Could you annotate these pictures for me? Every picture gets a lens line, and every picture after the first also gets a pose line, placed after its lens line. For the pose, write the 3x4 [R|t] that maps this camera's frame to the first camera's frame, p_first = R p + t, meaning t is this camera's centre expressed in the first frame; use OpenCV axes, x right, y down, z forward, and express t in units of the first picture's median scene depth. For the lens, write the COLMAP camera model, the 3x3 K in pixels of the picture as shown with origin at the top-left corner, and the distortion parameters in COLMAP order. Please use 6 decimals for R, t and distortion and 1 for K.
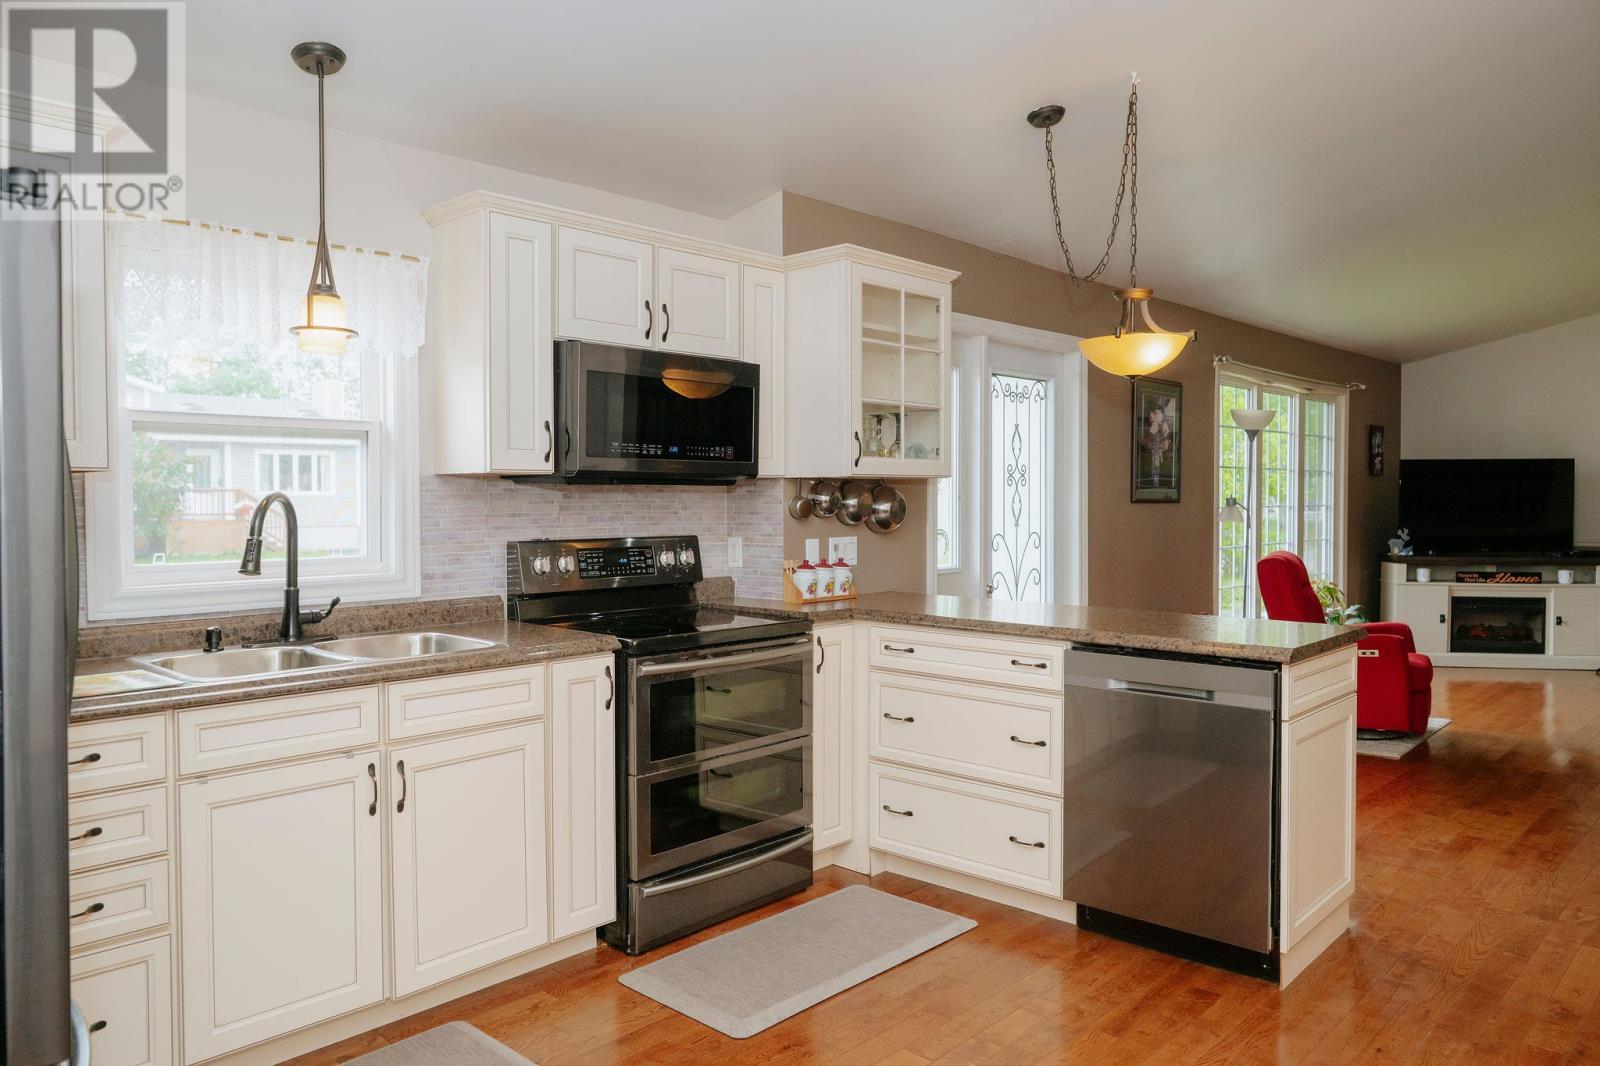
lens RADIAL K [[1102.3, 0, 812.0], [0, 1102.3, 520.5], [0, 0, 1]] dist [-0.001256, -0.000699]
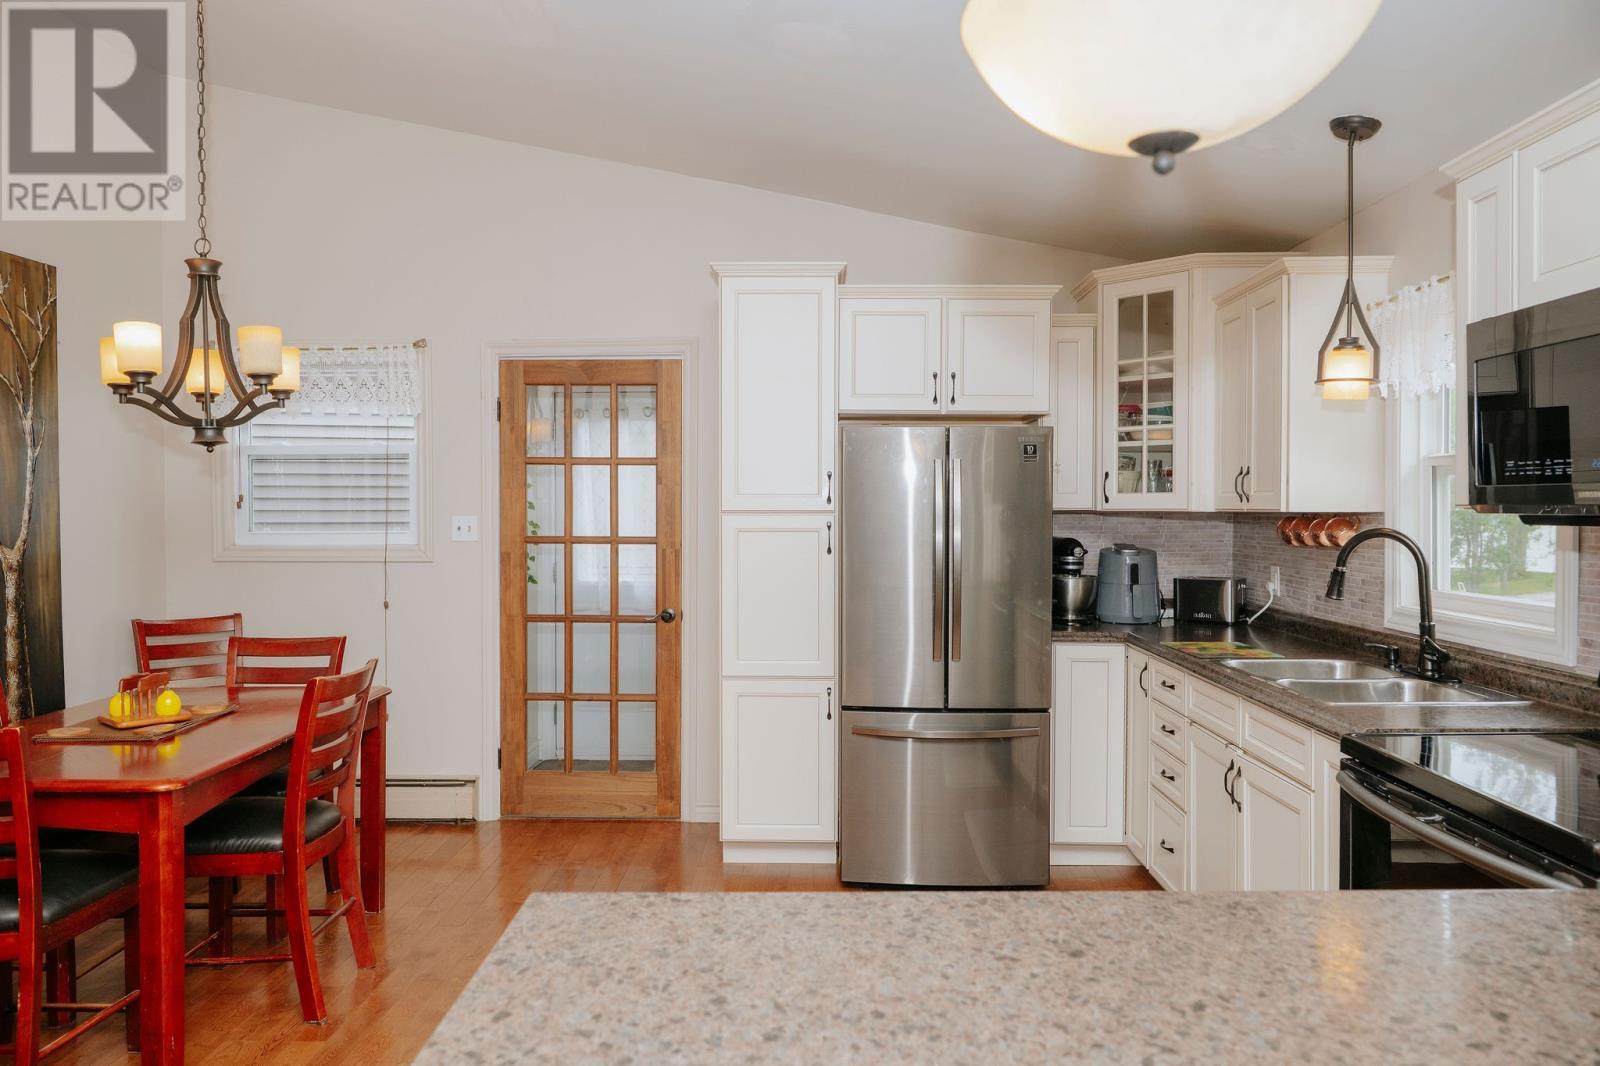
lens RADIAL K [[1102.8, 0, 793.1], [0, 1102.8, 525.4], [0, 0, 1]] dist [0.002348, -0.000708]
pose [[-0.750572, 0.013235, -0.660656, 0.531188], [-0.012514, 0.999335, 0.034237, -0.046916], [0.660671, 0.033964, -0.749907, 1.135518]]
